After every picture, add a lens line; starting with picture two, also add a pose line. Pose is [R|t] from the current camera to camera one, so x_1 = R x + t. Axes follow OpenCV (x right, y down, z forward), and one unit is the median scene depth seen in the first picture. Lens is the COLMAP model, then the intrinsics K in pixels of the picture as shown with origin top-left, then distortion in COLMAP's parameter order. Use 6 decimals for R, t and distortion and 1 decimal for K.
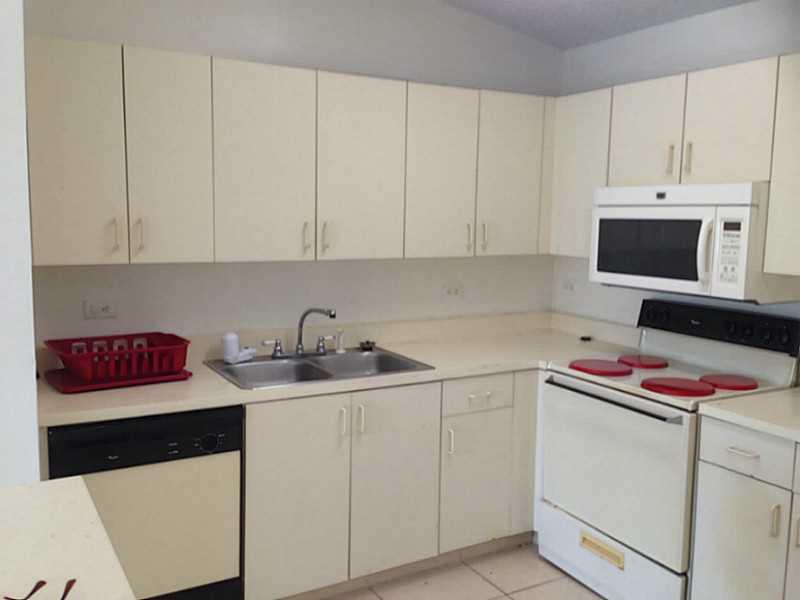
lens RADIAL K [[746.9, 0, 405.1], [0, 746.9, 302.6], [0, 0, 1]] dist [0.058793, 0.000000]
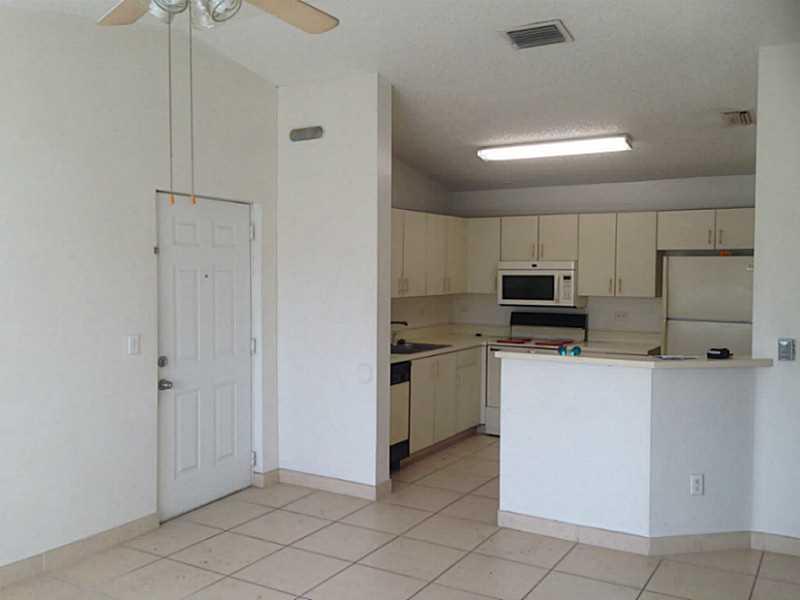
lens RADIAL K [[746.9, 0, 415.8], [0, 746.9, 295.1], [0, 0, 1]] dist [0.058793, 0.000000]
pose [[0.870585, -0.030302, 0.491085, -1.118211], [0.069879, 0.995599, -0.062448, 0.070914], [-0.487031, 0.088683, 0.868870, -0.844177]]
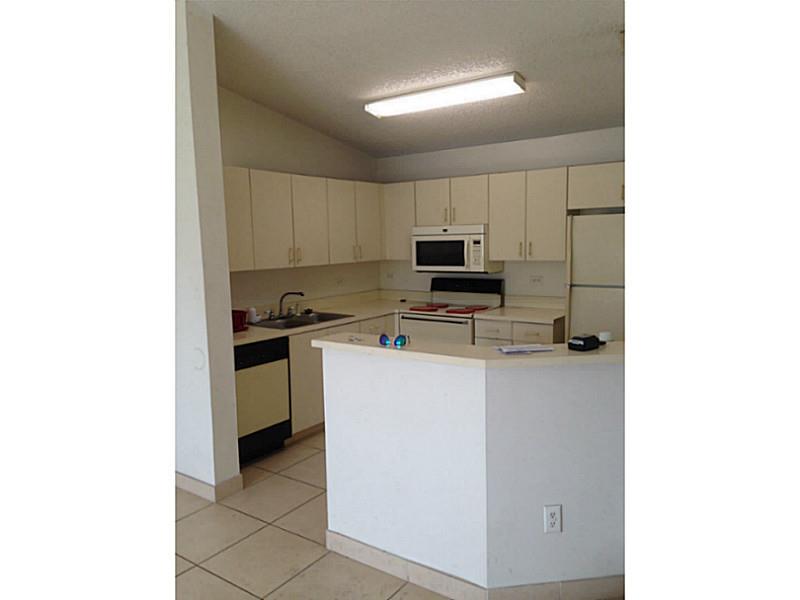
lens RADIAL K [[562.2, 0, 409.5], [0, 562.2, 296.5], [0, 0, 1]] dist [0.057513, -0.011909]
pose [[0.904420, -0.080590, 0.418963, -0.481374], [0.087936, 0.996125, 0.001782, 0.045716], [-0.417483, 0.035231, 0.908001, -0.497008]]
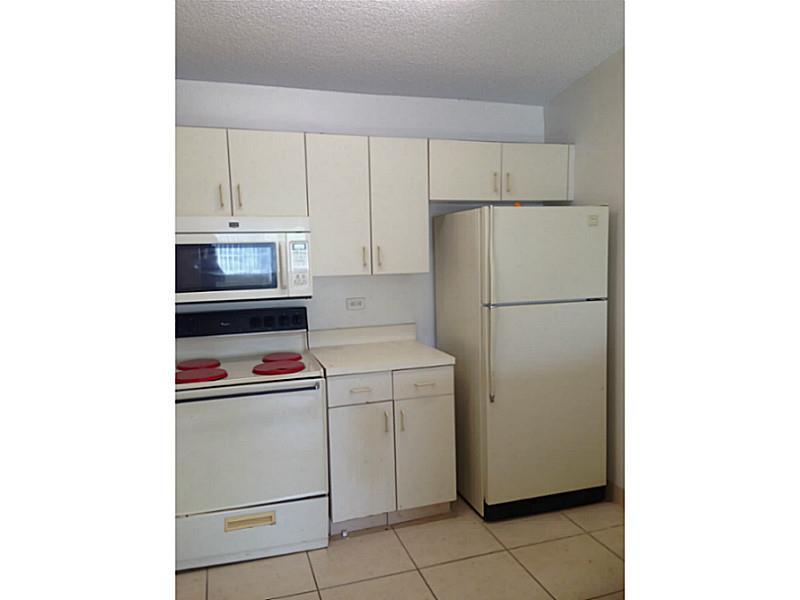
lens RADIAL K [[562.2, 0, 401.6], [0, 562.2, 298.0], [0, 0, 1]] dist [0.057513, -0.011909]
pose [[0.190336, -0.116941, 0.974729, -0.518750], [0.139203, 0.986063, 0.091119, -0.066314], [-0.971800, 0.118343, 0.203962, 0.532270]]
